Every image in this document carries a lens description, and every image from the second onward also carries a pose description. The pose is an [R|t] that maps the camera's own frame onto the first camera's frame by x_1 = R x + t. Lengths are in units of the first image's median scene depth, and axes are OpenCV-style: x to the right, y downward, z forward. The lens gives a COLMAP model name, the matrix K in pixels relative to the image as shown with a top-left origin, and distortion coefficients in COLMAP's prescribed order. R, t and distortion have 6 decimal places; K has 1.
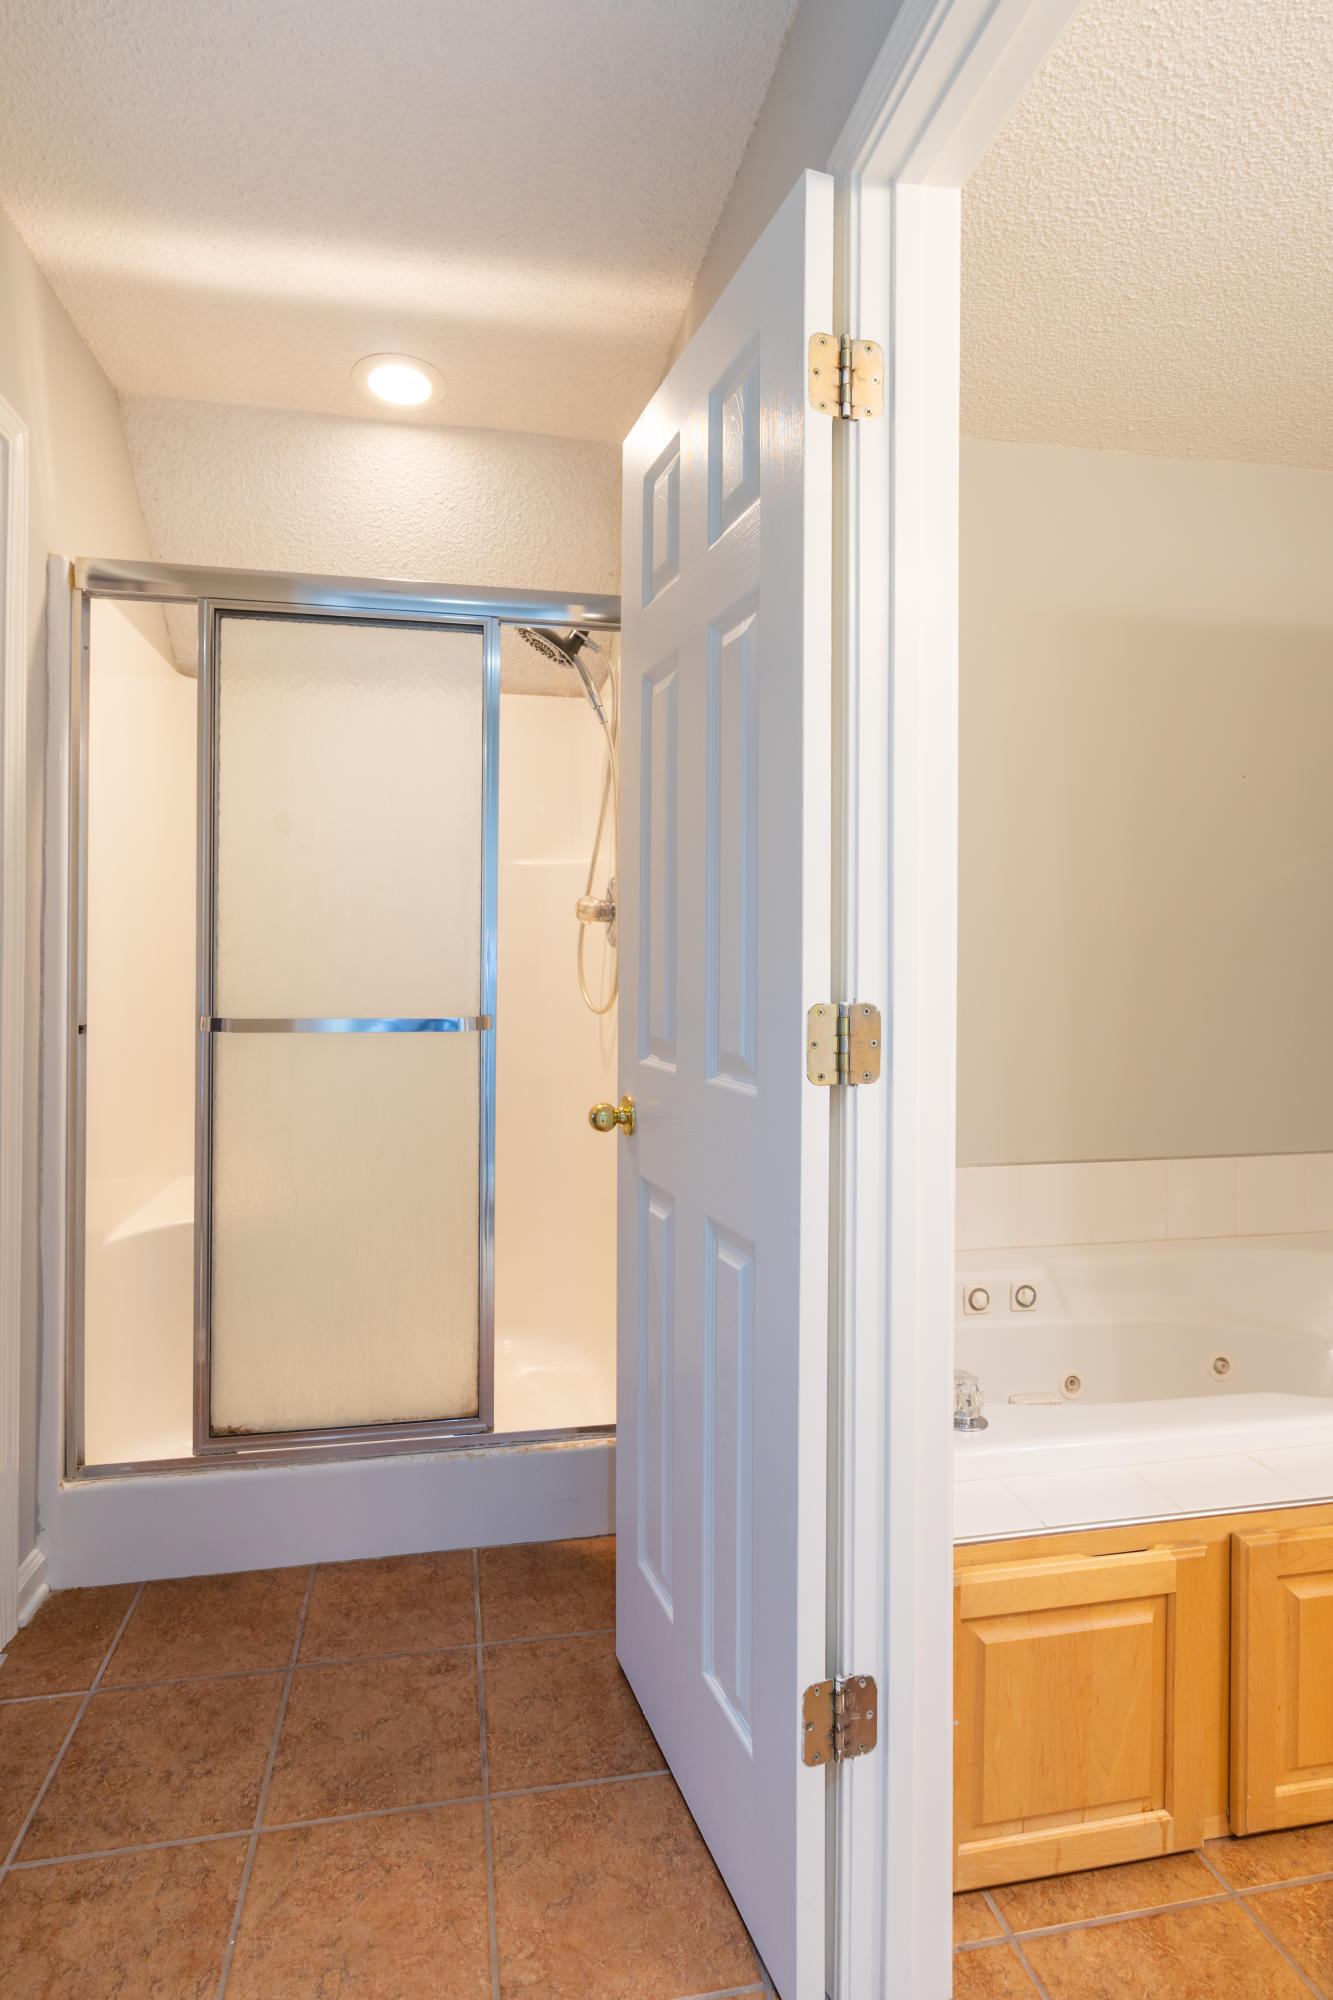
lens RADIAL K [[922.4, 0, 666.6], [0, 922.4, 993.8], [0, 0, 1]] dist [-0.023562, 0.002116]
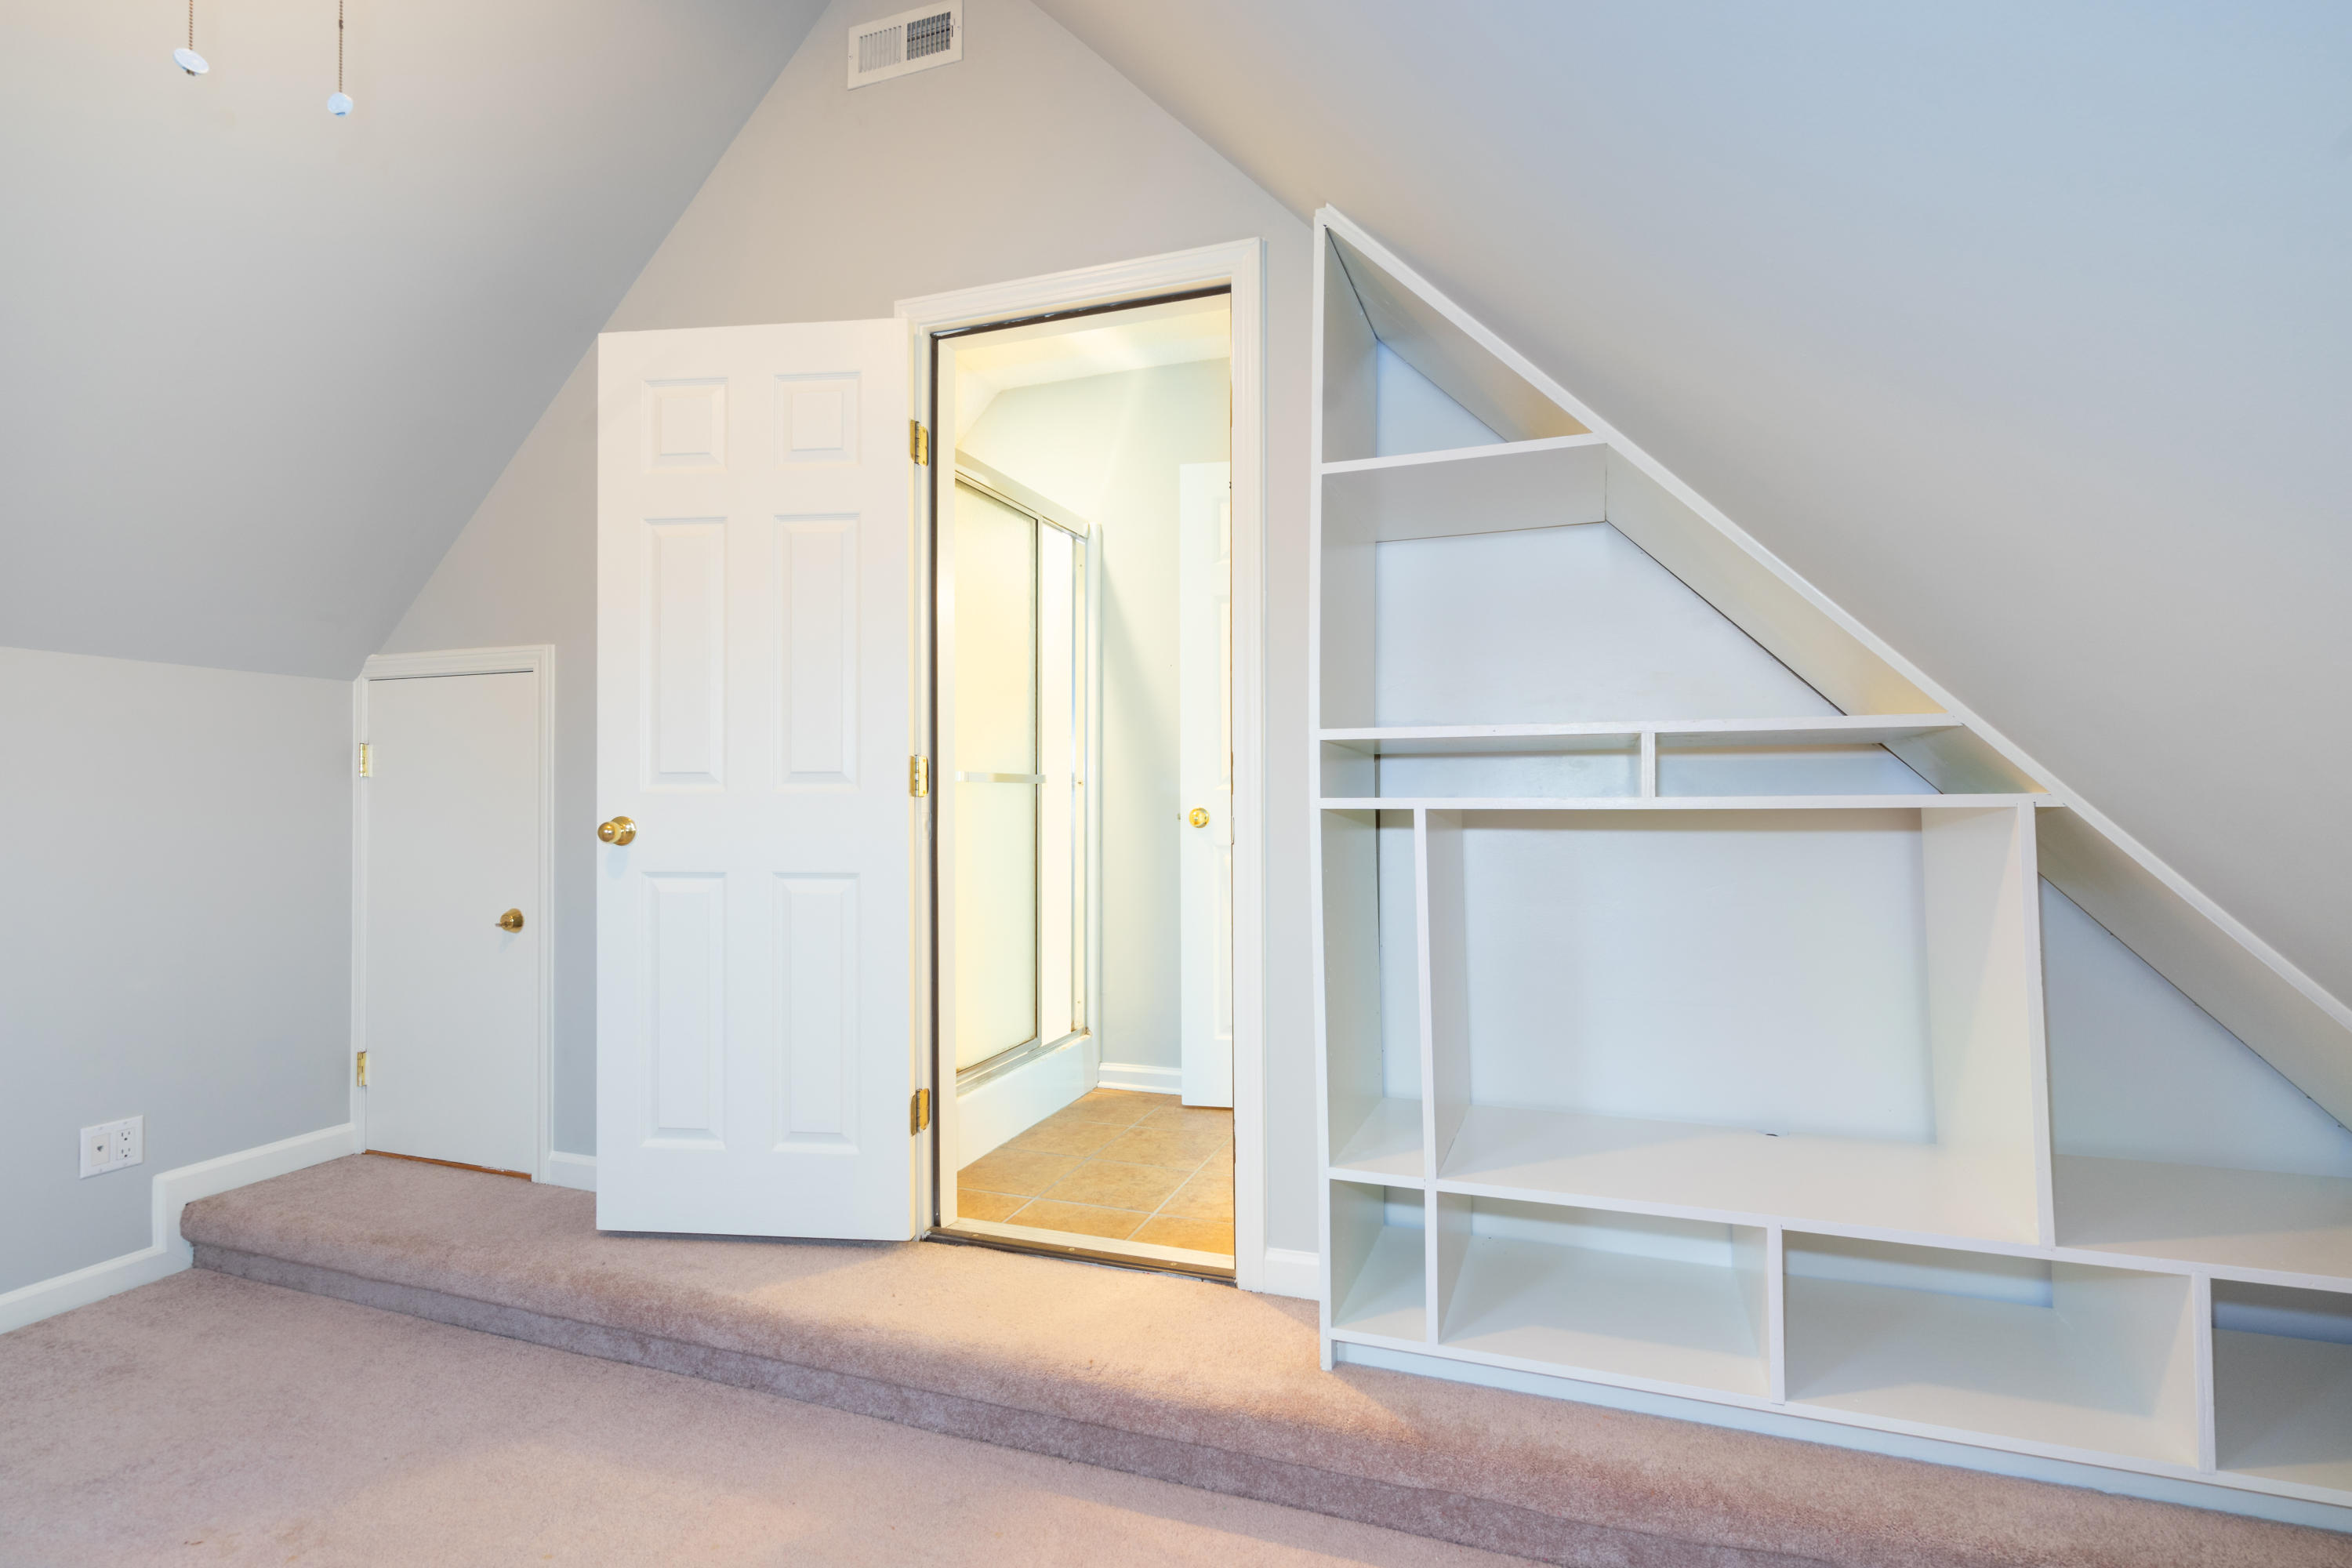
lens RADIAL K [[1084.7, 0, 1183.3], [0, 1084.7, 787.8], [0, 0, 1]] dist [-0.023562, 0.002116]
pose [[0.509208, 0.009311, 0.860593, -1.738688], [-0.003239, 0.999955, -0.008902, 0.068244], [-0.860637, 0.001745, 0.509215, -0.135485]]
